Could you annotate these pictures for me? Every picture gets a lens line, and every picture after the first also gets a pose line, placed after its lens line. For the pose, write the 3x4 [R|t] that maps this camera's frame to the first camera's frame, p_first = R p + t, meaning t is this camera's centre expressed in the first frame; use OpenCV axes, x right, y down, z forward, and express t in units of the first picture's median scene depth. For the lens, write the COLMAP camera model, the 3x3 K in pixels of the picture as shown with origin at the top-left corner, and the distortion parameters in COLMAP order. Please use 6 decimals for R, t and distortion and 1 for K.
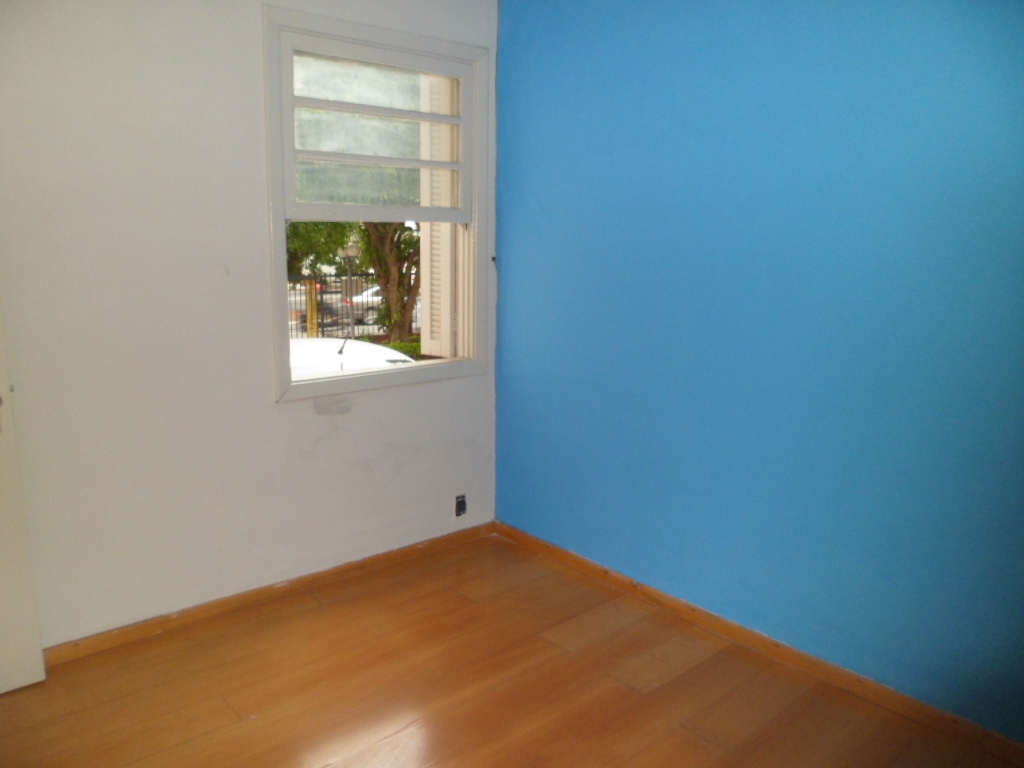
lens RADIAL K [[779.8, 0, 513.8], [0, 779.8, 381.3], [0, 0, 1]] dist [-0.089019, 0.051368]
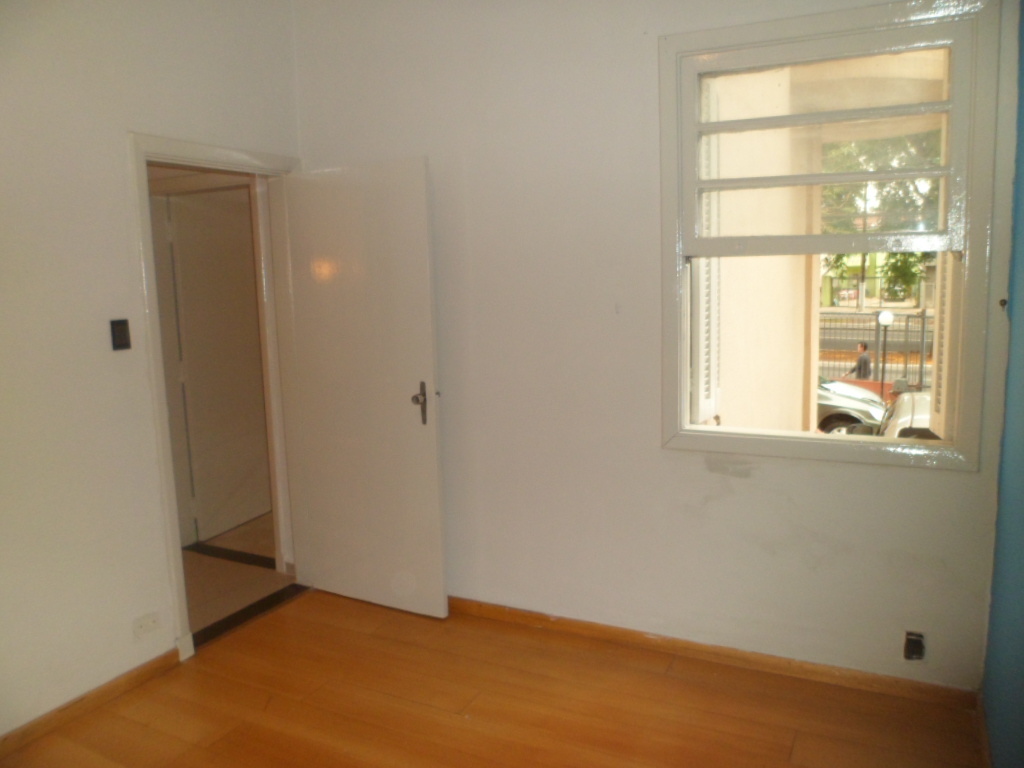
lens RADIAL K [[779.8, 0, 514.4], [0, 779.8, 386.5], [0, 0, 1]] dist [-0.089019, 0.051368]
pose [[0.377998, 0.112497, -0.918946, 0.472153], [-0.143831, 0.987674, 0.061748, -0.076371], [0.914566, 0.108832, 0.389519, 0.428921]]
